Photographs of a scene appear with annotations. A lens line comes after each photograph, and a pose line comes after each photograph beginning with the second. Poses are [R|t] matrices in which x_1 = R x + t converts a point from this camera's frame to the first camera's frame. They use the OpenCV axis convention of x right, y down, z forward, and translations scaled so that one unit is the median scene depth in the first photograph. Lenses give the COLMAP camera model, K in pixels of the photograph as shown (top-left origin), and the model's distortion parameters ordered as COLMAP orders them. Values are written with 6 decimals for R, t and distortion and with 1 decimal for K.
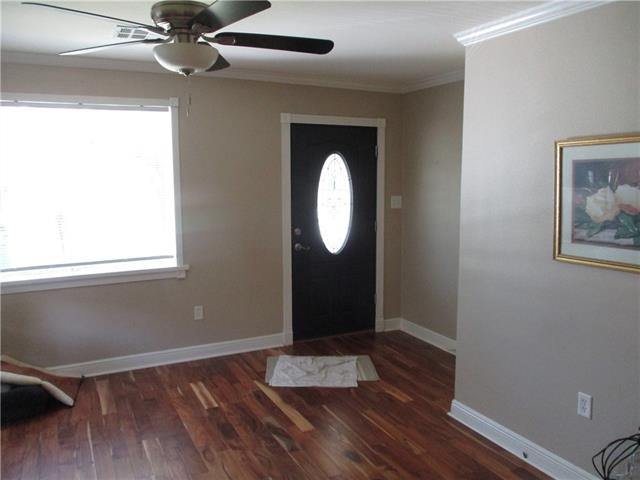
lens RADIAL K [[525.2, 0, 320.0], [0, 525.2, 240.0], [0, 0, 1]] dist [-0.055281, -0.003748]
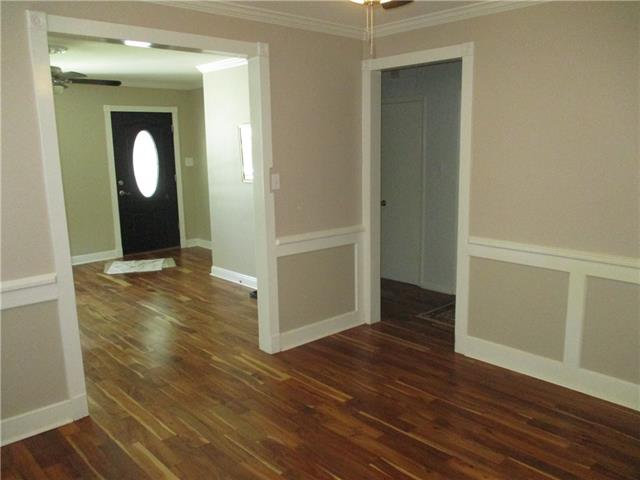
lens RADIAL K [[525.2, 0, 320.0], [0, 525.2, 240.0], [0, 0, 1]] dist [-0.055281, -0.003748]
pose [[0.960677, -0.070604, 0.268543, 0.097607], [0.056192, 0.996555, 0.060992, 0.091560], [-0.271924, -0.043503, 0.961335, -0.632753]]
